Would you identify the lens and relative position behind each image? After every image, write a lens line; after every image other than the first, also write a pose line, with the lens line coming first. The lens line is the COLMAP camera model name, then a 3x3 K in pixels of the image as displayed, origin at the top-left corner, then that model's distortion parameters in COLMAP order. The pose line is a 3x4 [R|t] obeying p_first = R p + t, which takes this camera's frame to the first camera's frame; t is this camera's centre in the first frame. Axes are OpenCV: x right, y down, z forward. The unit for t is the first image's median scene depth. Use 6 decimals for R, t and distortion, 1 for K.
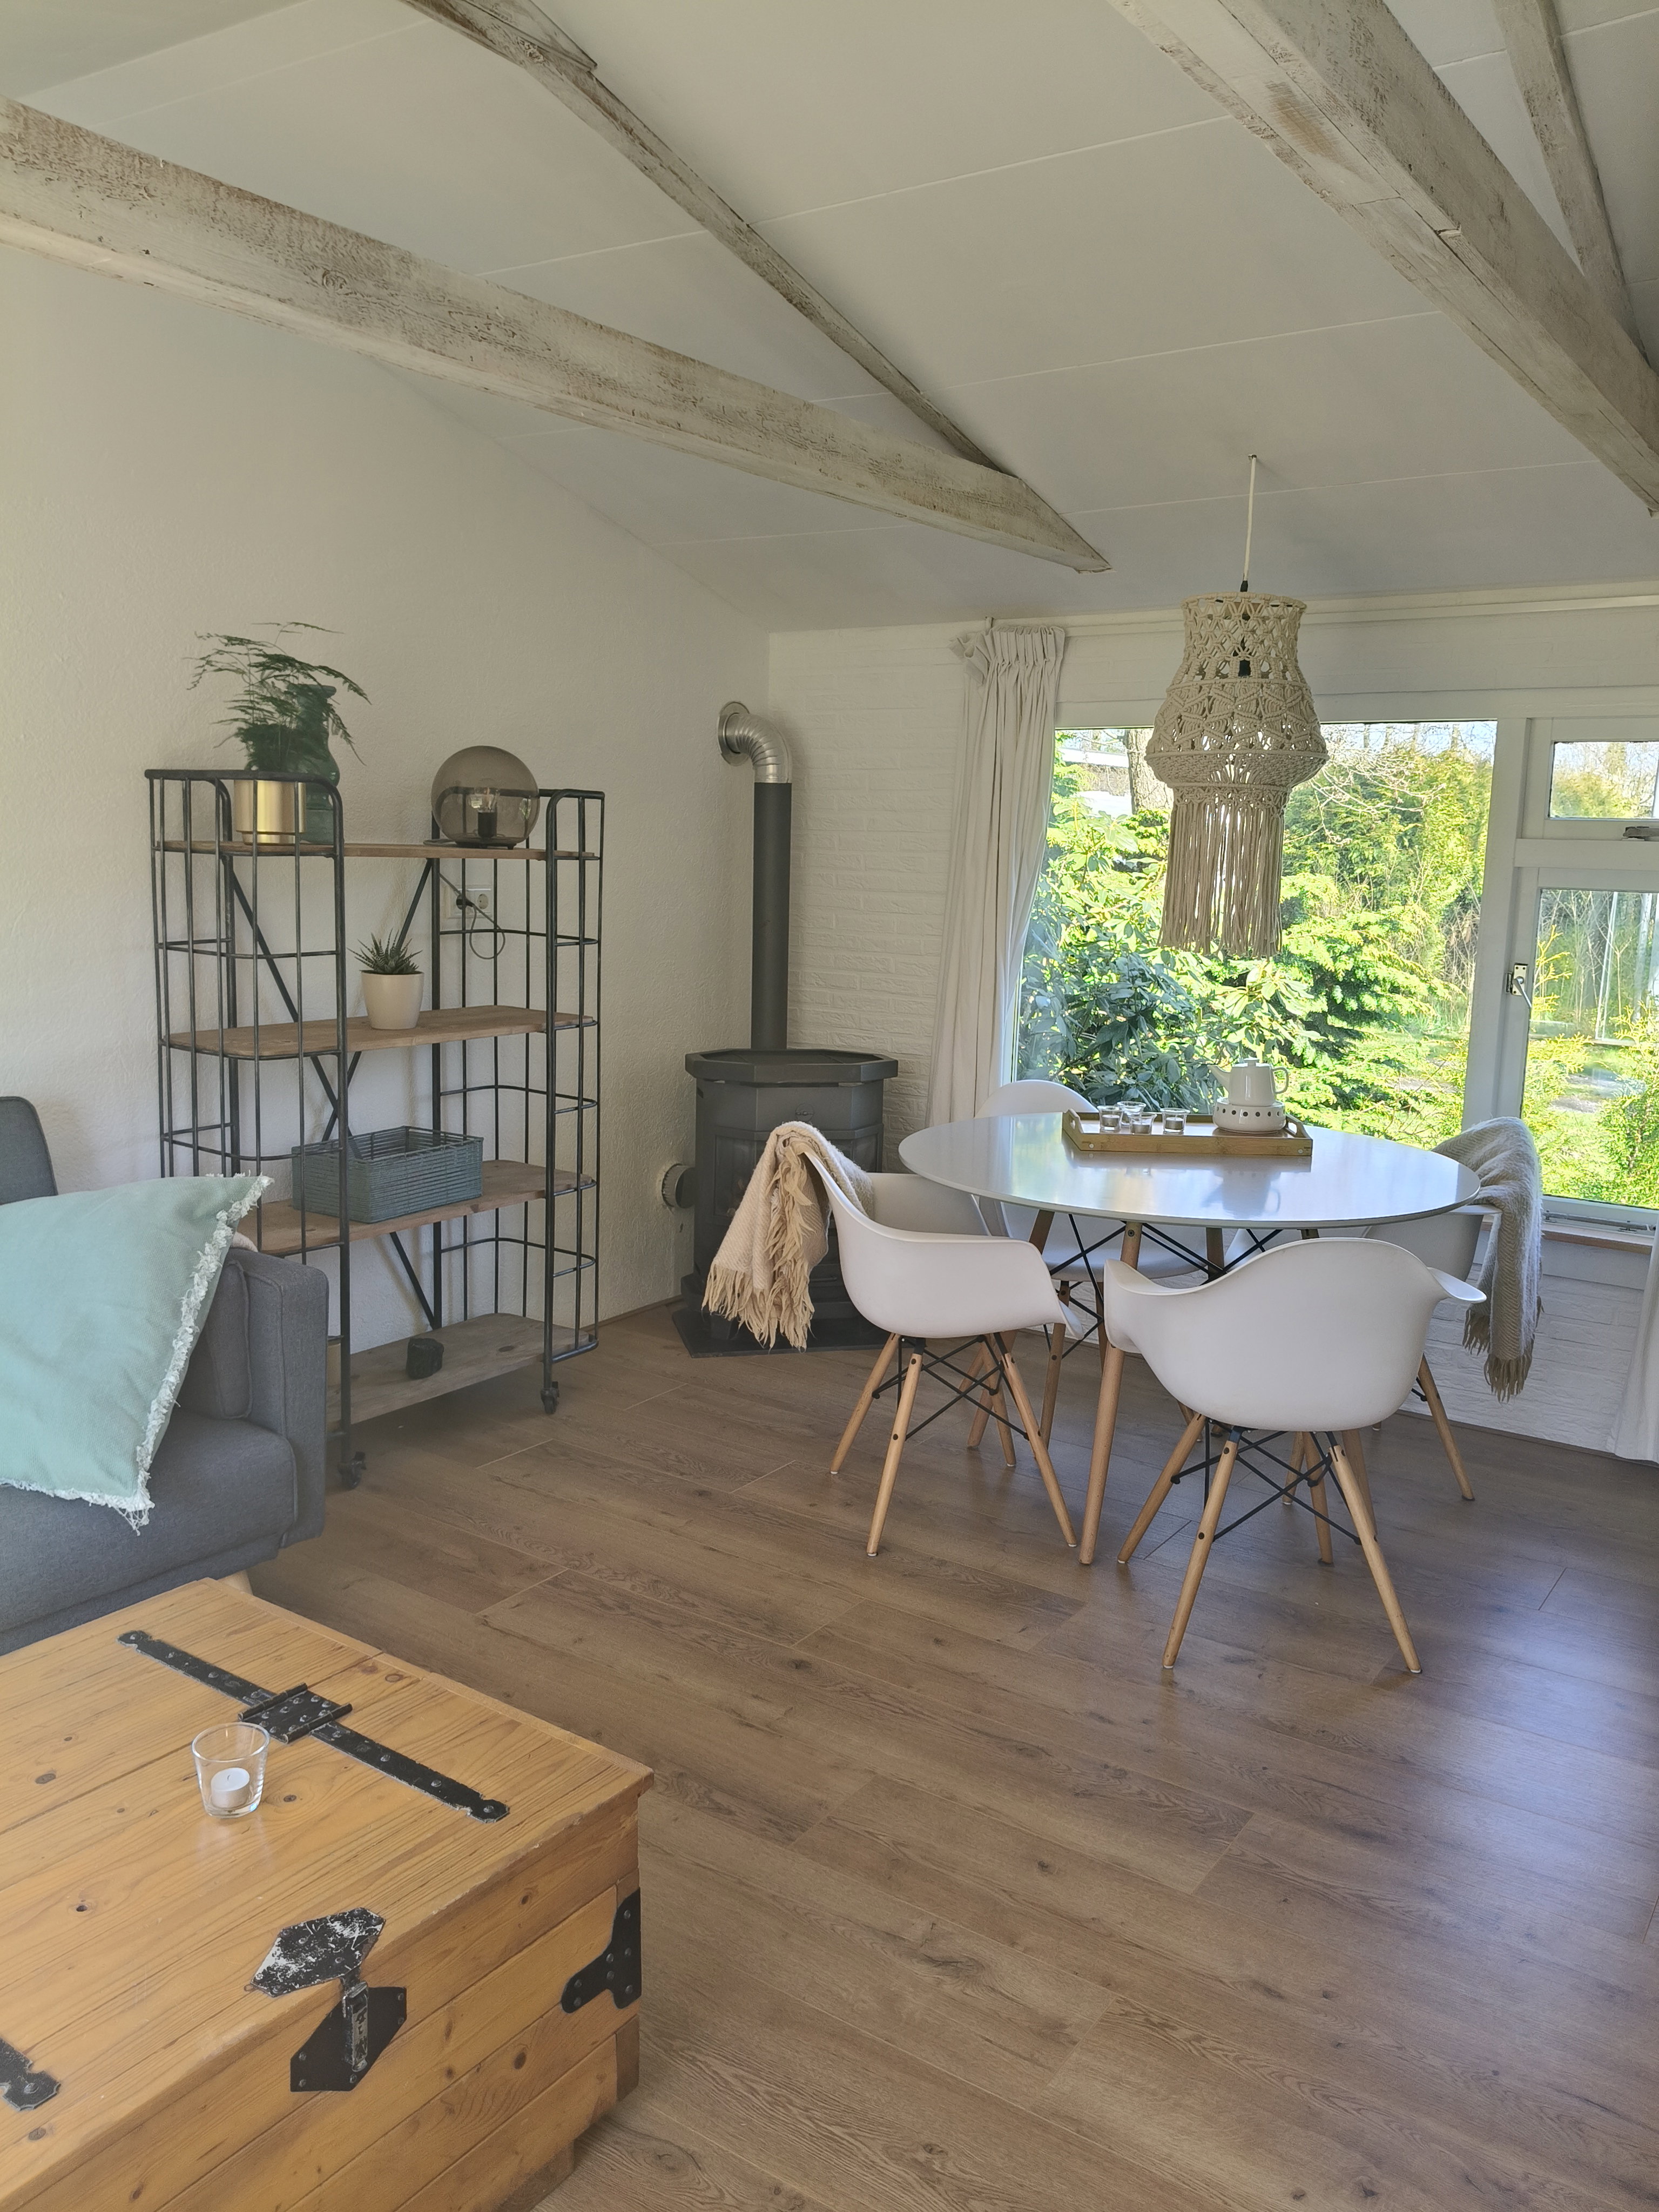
lens RADIAL K [[1682.0, 0, 796.0], [0, 1682.0, 1111.2], [0, 0, 1]] dist [0.010433, -0.040619]
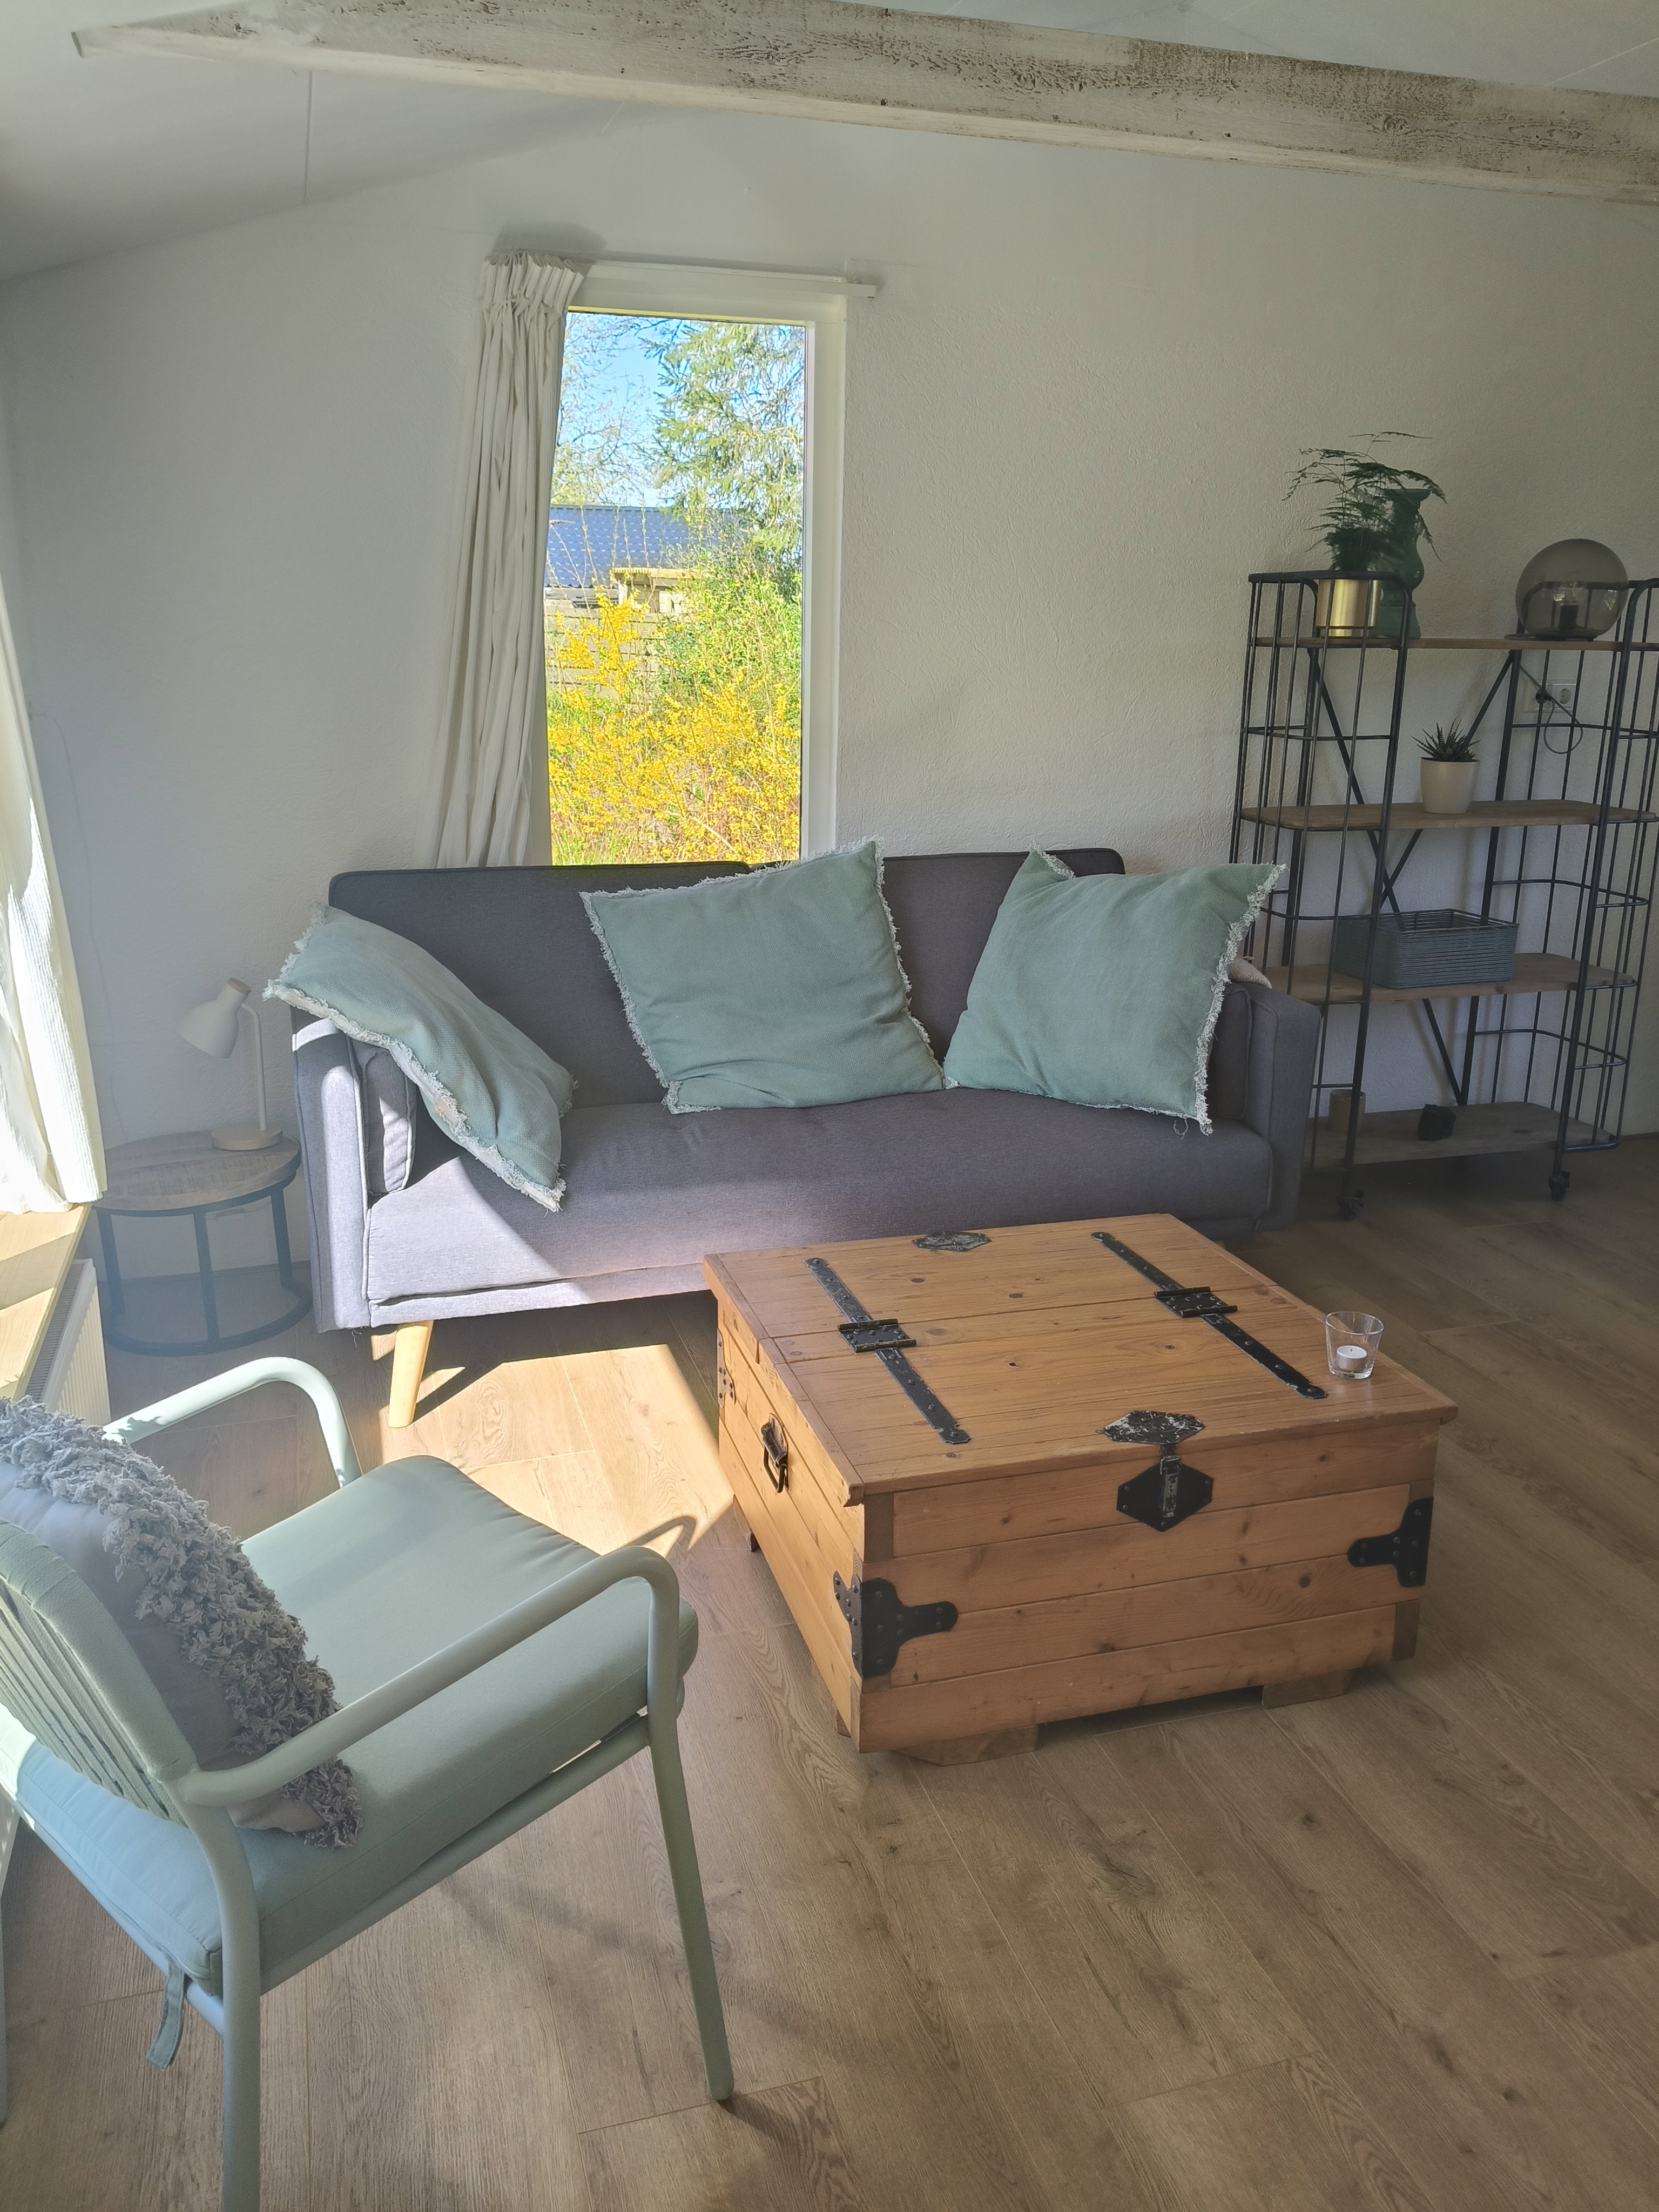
lens RADIAL K [[1682.0, 0, 796.0], [0, 1682.0, 1111.2], [0, 0, 1]] dist [0.010433, -0.040619]
pose [[0.778125, 0.150208, -0.609885, 0.137163], [-0.088642, 0.987528, 0.130122, 0.039682], [0.621824, -0.047190, 0.781734, -0.120505]]
